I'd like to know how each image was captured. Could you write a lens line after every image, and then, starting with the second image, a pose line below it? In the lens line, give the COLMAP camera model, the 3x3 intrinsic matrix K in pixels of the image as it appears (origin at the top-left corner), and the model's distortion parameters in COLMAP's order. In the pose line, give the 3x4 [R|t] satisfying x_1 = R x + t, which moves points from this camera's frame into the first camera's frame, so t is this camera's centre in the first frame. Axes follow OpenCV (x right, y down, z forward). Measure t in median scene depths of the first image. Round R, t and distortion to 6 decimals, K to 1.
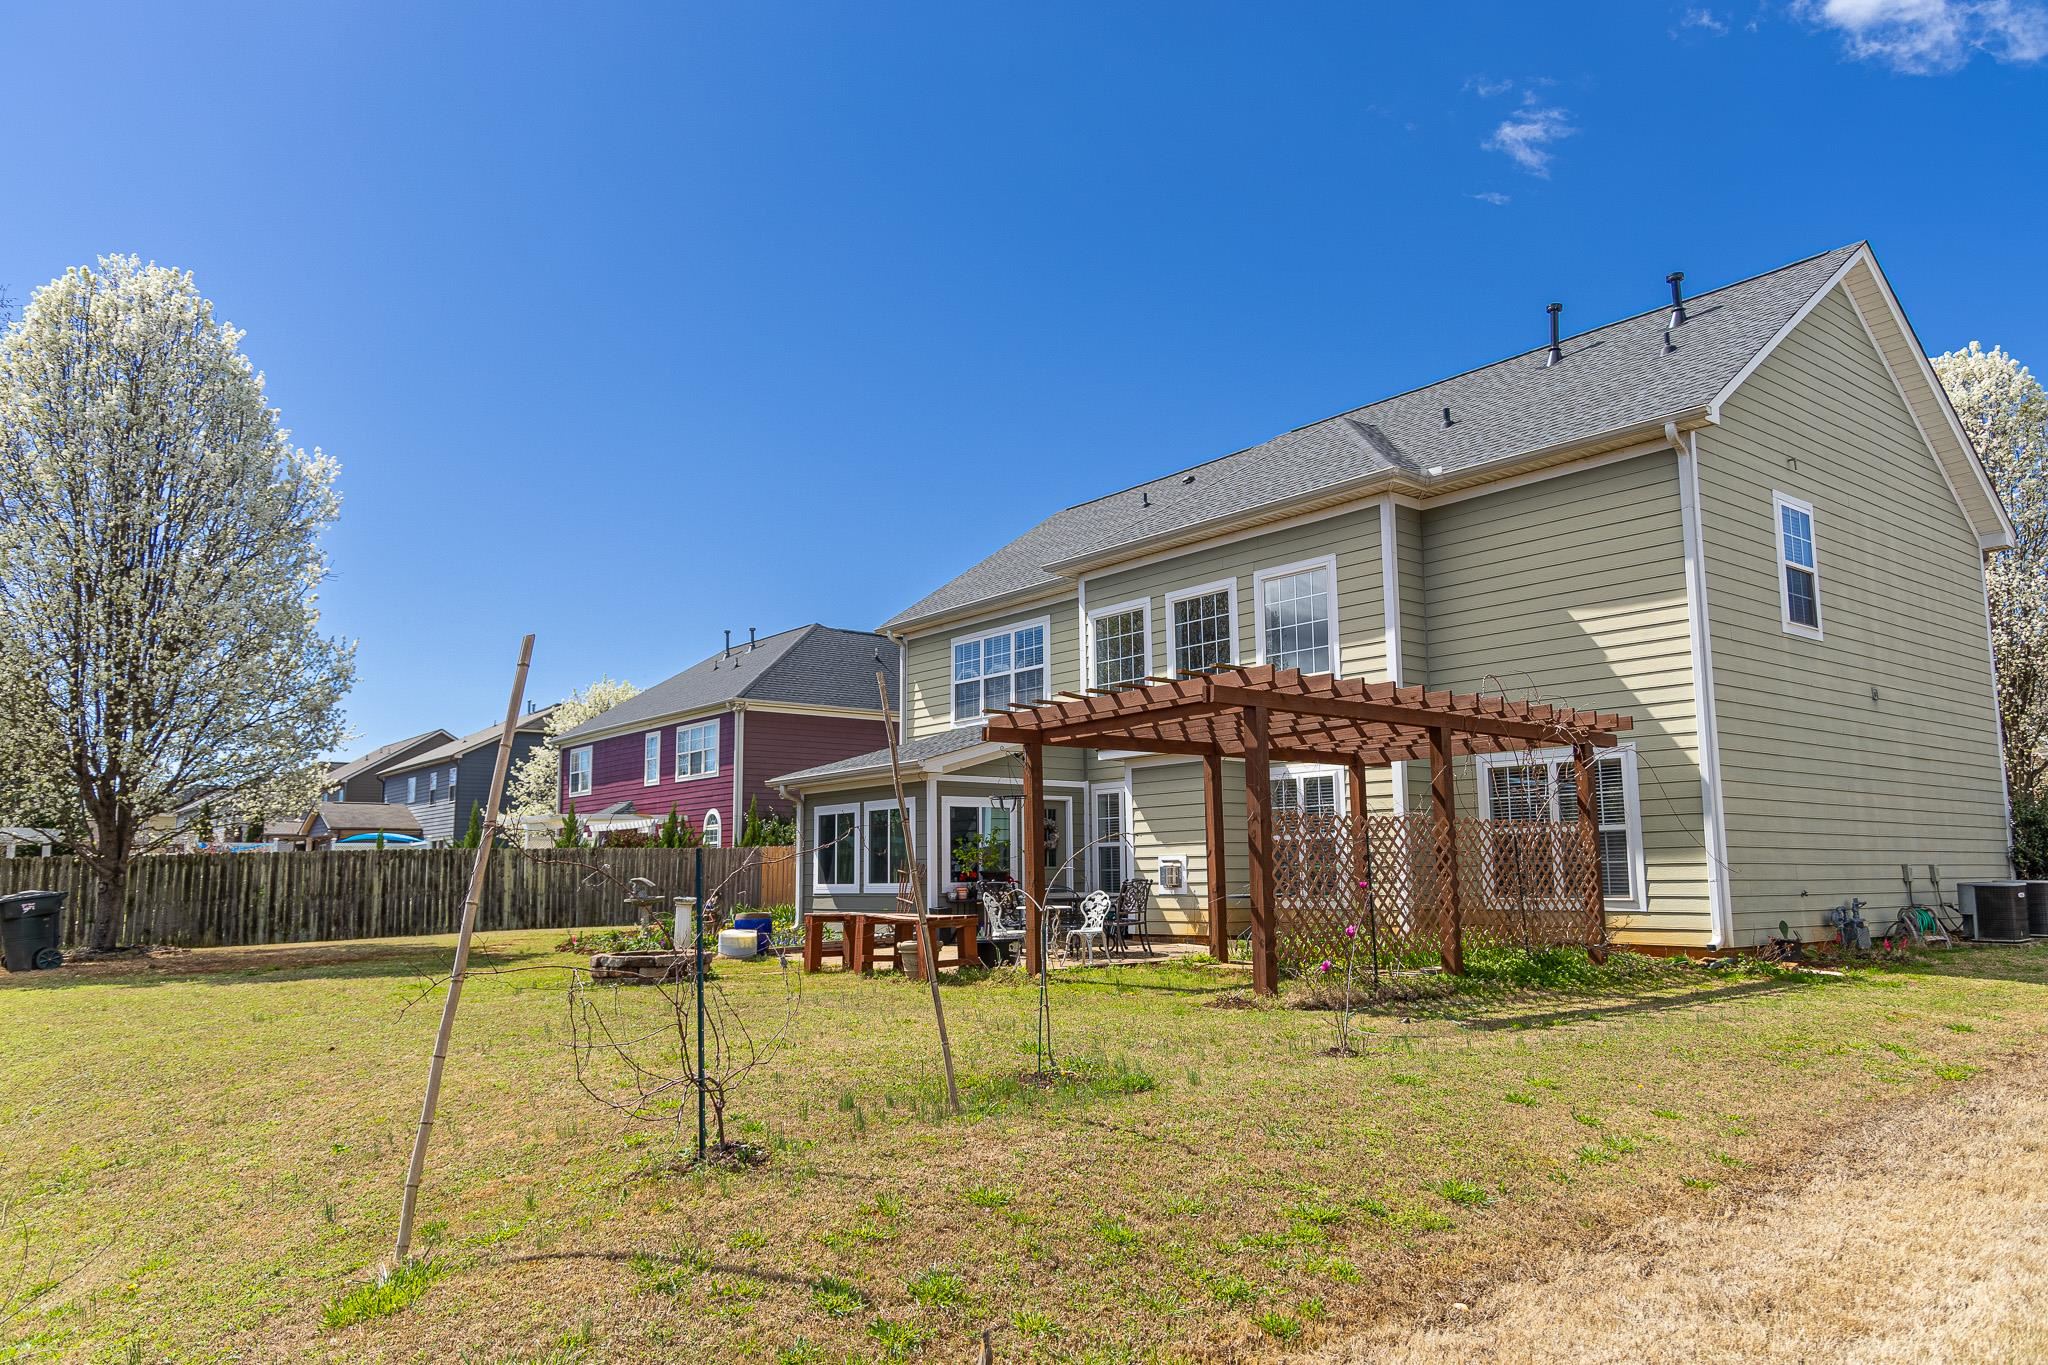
lens RADIAL K [[1405.3, 0, 1031.0], [0, 1405.3, 691.1], [0, 0, 1]] dist [0.008697, -0.000424]
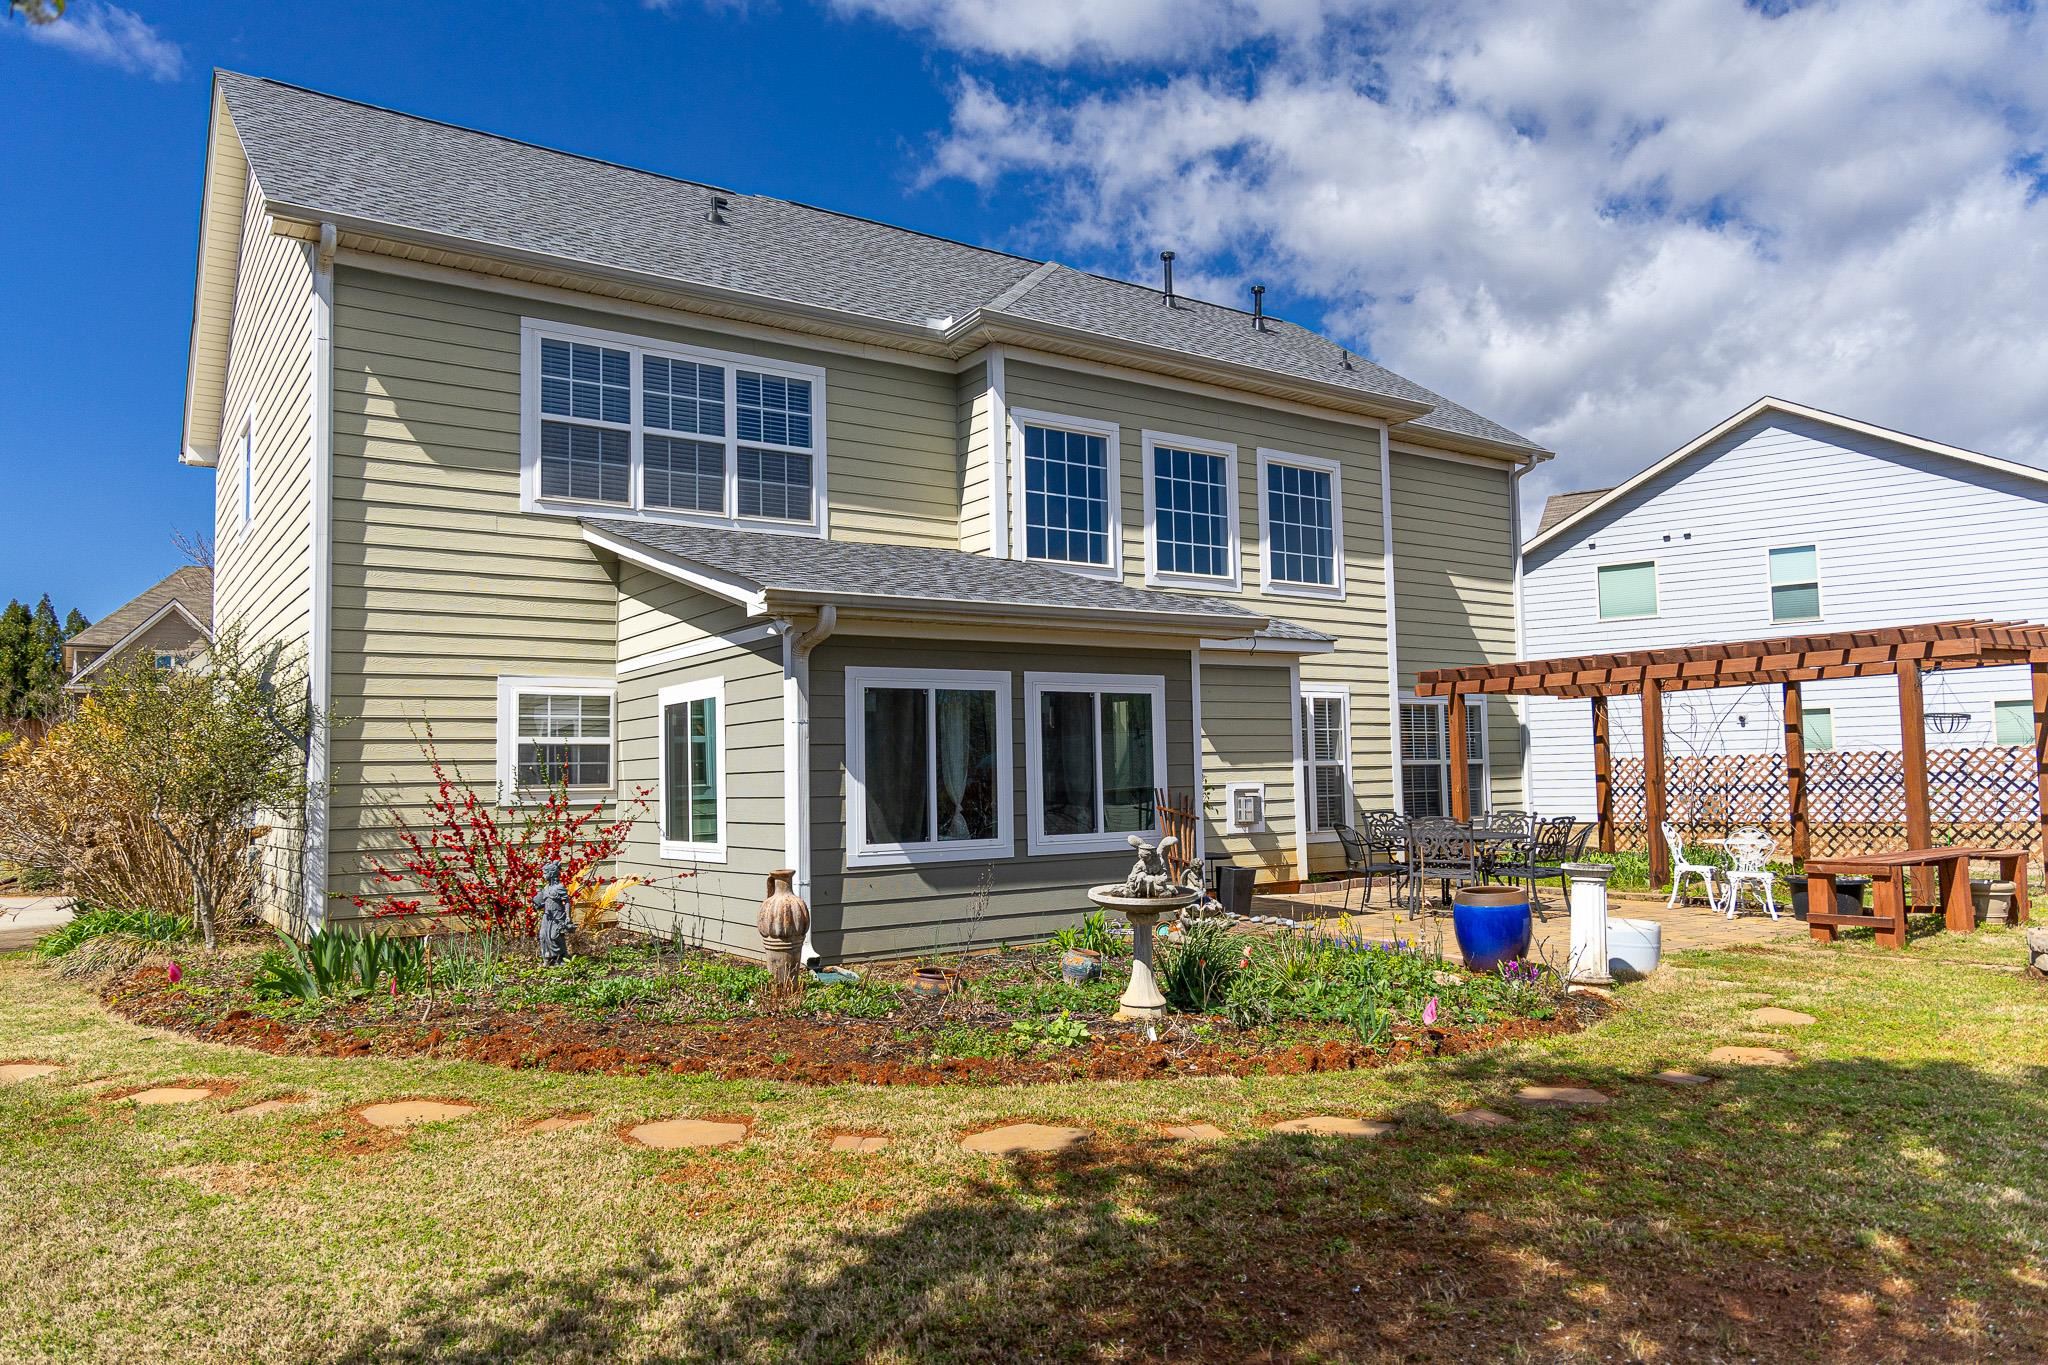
lens RADIAL K [[1405.3, 0, 1031.0], [0, 1405.3, 691.1], [0, 0, 1]] dist [0.008697, -0.000424]
pose [[0.057558, 0.072380, 0.995715, -0.618359], [-0.113574, 0.991368, -0.065499, 0.119162], [-0.991861, -0.109317, 0.065282, 0.976418]]
